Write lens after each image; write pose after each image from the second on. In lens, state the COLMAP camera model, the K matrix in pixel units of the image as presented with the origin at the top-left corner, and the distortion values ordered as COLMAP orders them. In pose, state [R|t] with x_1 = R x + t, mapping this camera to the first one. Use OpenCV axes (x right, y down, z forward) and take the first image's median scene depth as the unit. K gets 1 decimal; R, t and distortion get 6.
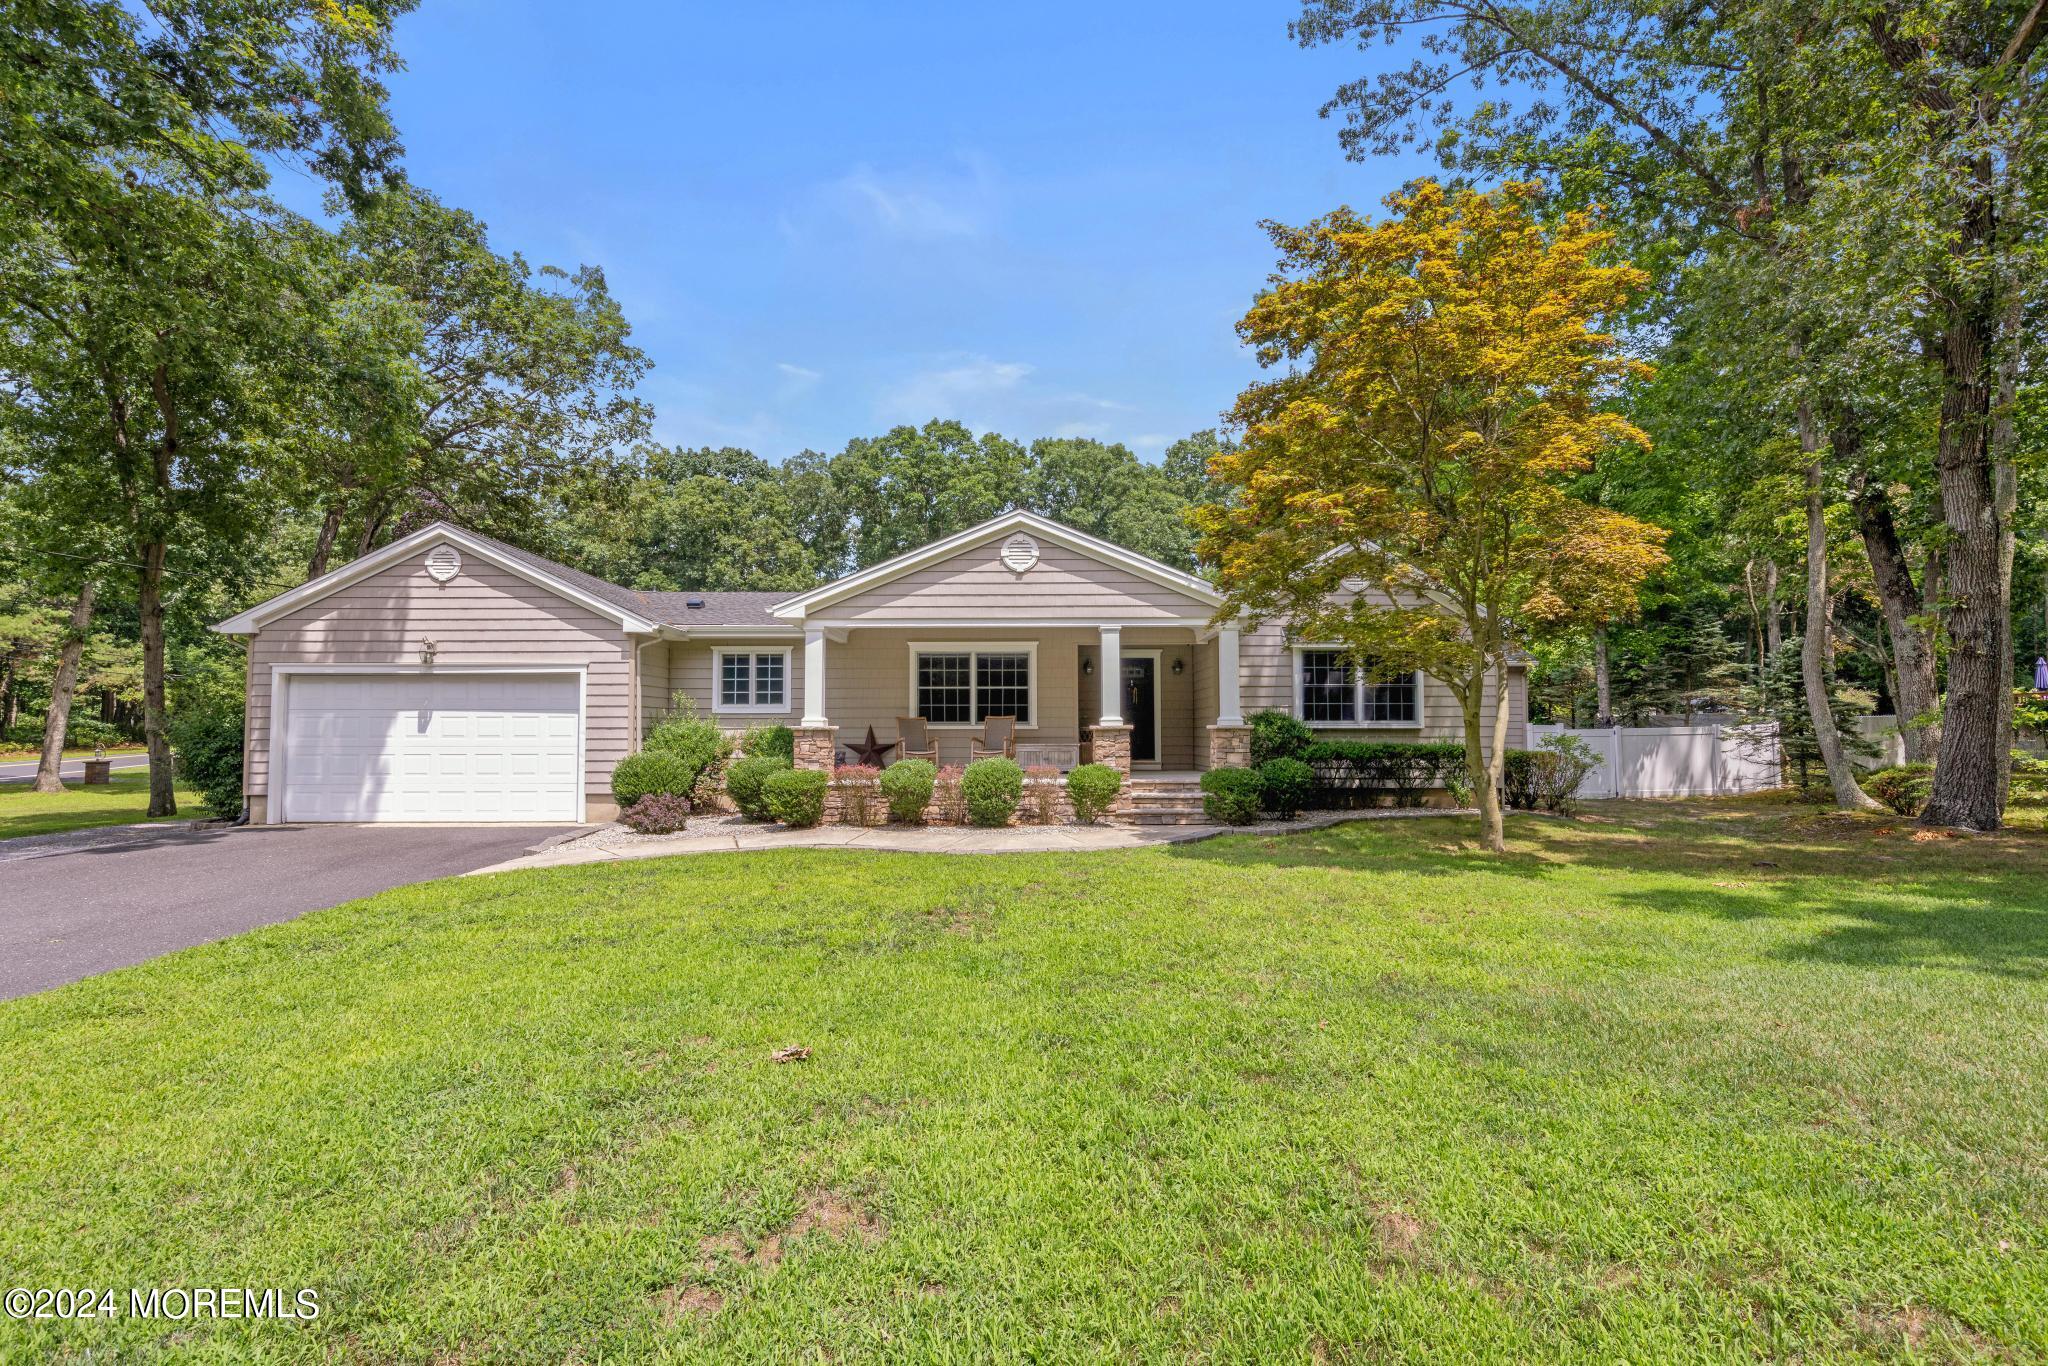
lens RADIAL K [[1045.4, 0, 1024.2], [0, 1045.4, 685.1], [0, 0, 1]] dist [0.000283, -0.000073]
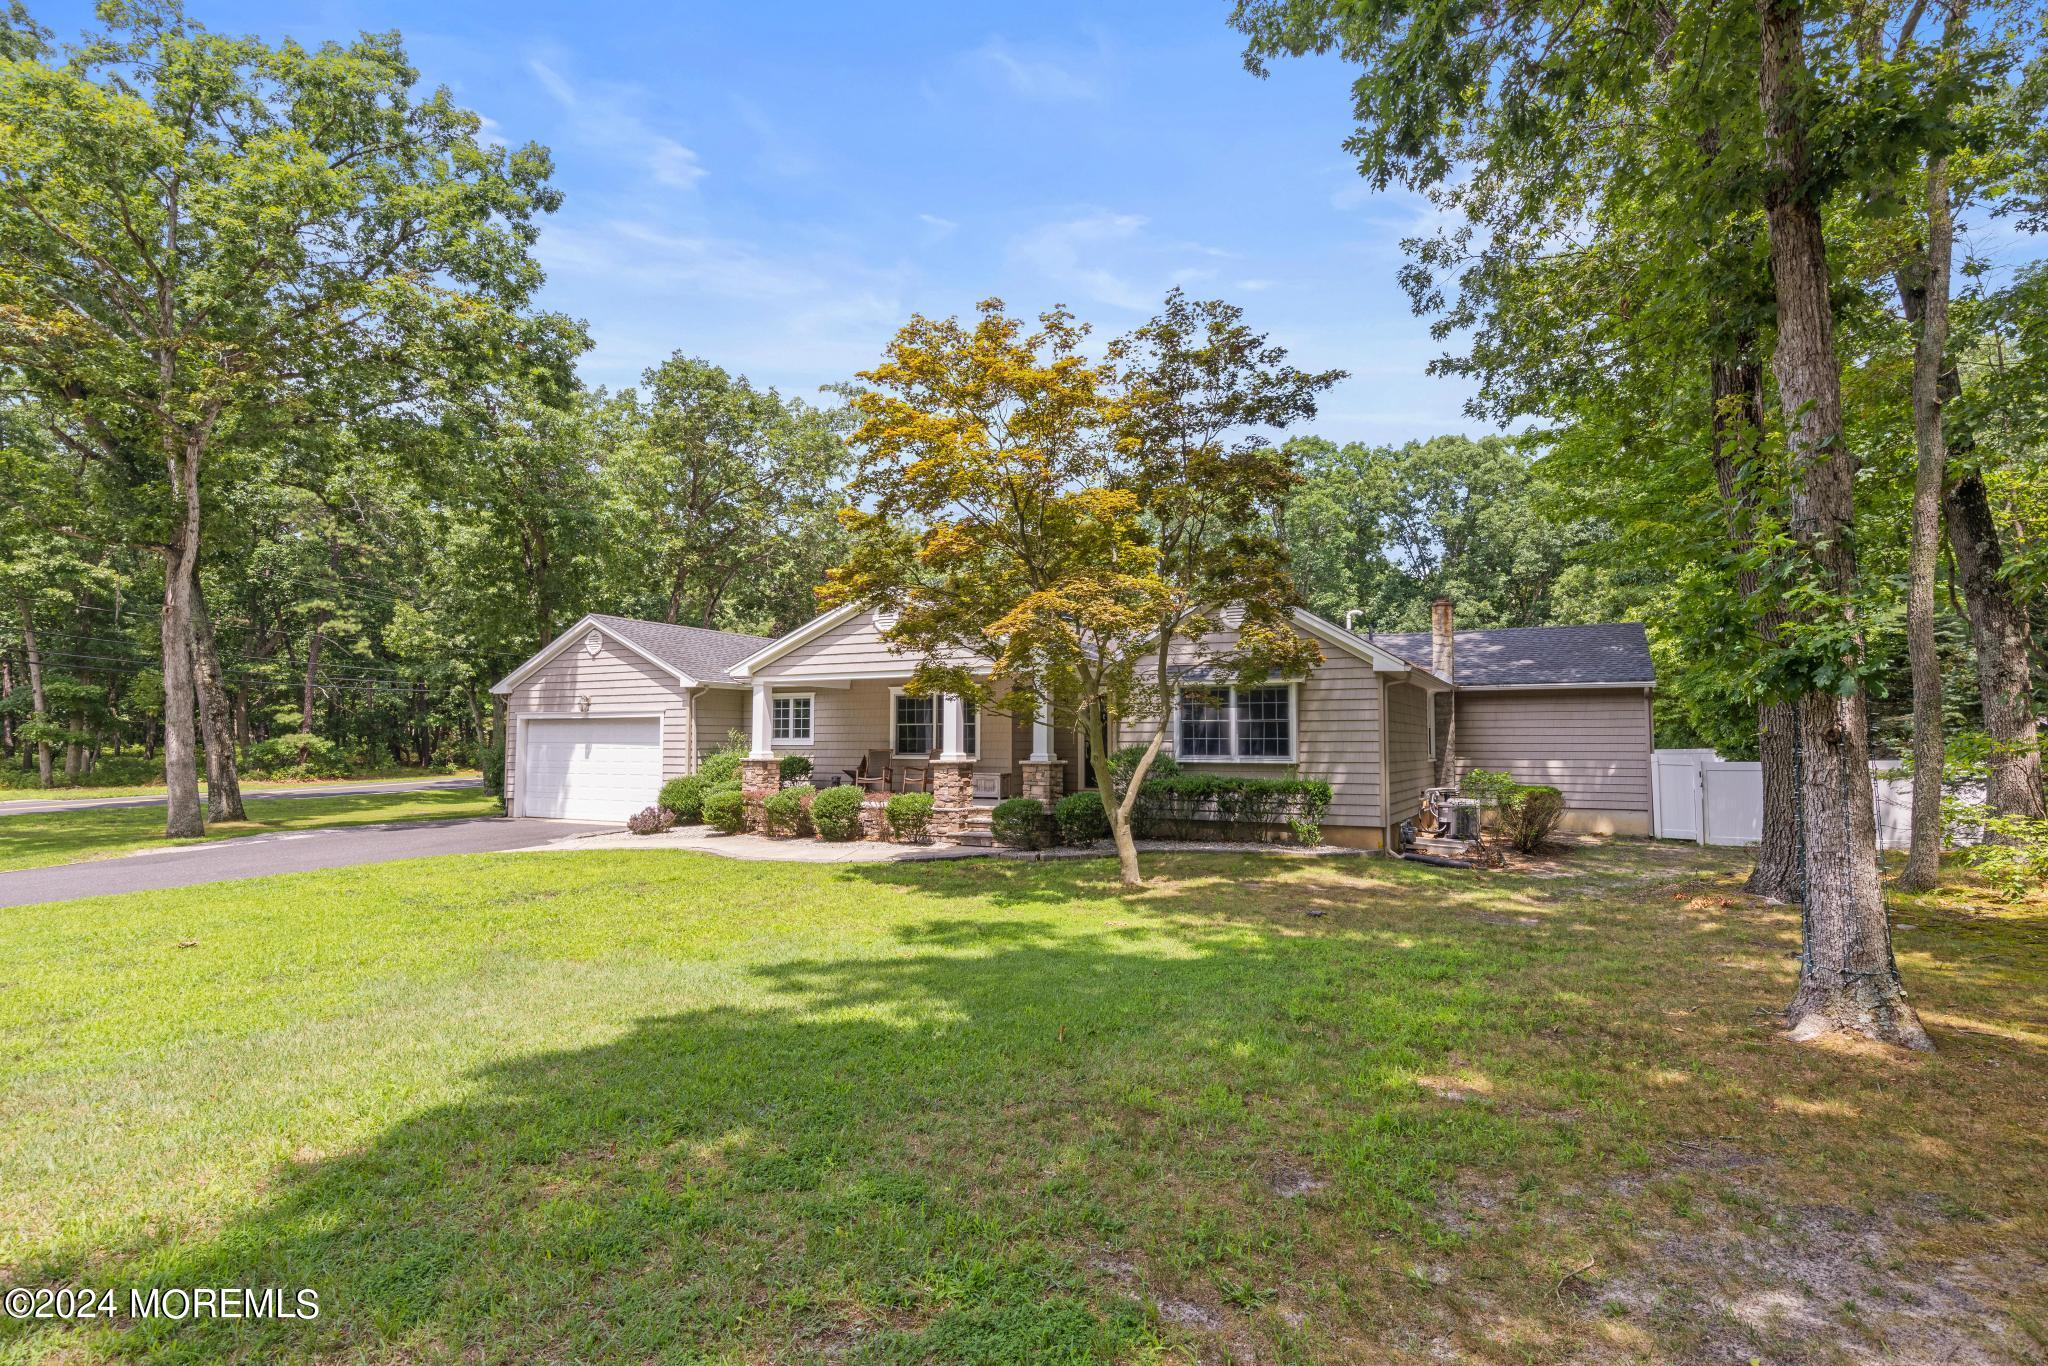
lens RADIAL K [[1045.4, 0, 1021.2], [0, 1045.4, 682.8], [0, 0, 1]] dist [0.000283, -0.000073]
pose [[0.876215, -0.024183, -0.481313, 0.666510], [0.017732, 0.999682, -0.017949, -0.023472], [0.481594, 0.007193, 0.876365, 0.007096]]
